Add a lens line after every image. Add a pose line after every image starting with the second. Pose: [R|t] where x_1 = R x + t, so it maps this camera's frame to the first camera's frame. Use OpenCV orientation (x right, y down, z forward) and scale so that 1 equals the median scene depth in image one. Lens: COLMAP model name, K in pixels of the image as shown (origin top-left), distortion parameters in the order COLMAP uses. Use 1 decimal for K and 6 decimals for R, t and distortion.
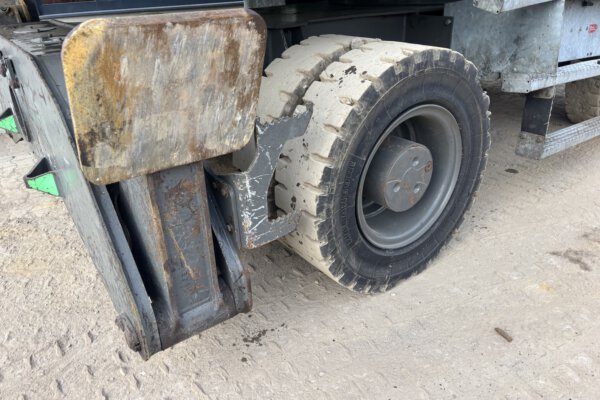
lens RADIAL K [[452.2, 0, 300.4], [0, 452.2, 199.2], [0, 0, 1]] dist [0.049450, -0.063370]
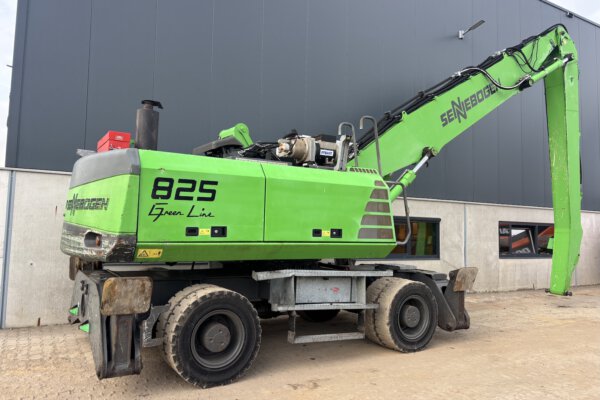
lens RADIAL K [[452.2, 0, 299.9], [0, 452.2, 200.6], [0, 0, 1]] dist [0.049450, -0.063370]
pose [[0.994338, 0.059267, -0.088200, 1.075839], [-0.095255, 0.865022, -0.492609, 0.619883], [0.047100, 0.498221, 0.865770, -1.983606]]
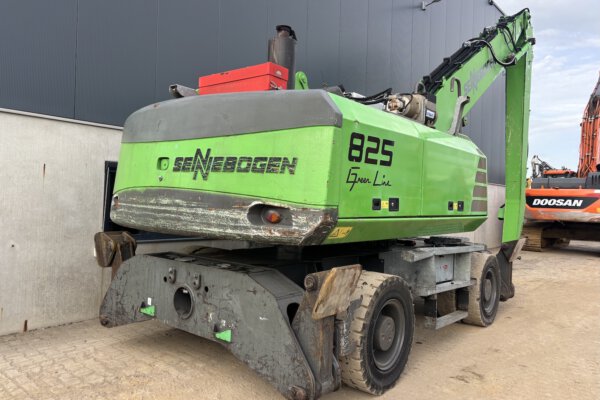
lens RADIAL K [[452.2, 0, 297.8], [0, 452.2, 199.1], [0, 0, 1]] dist [0.049450, -0.063370]
pose [[0.964732, 0.073490, 0.252769, -0.915561], [0.046587, 0.897415, -0.438722, 0.371244], [-0.259080, 0.435025, 0.862340, -1.236843]]
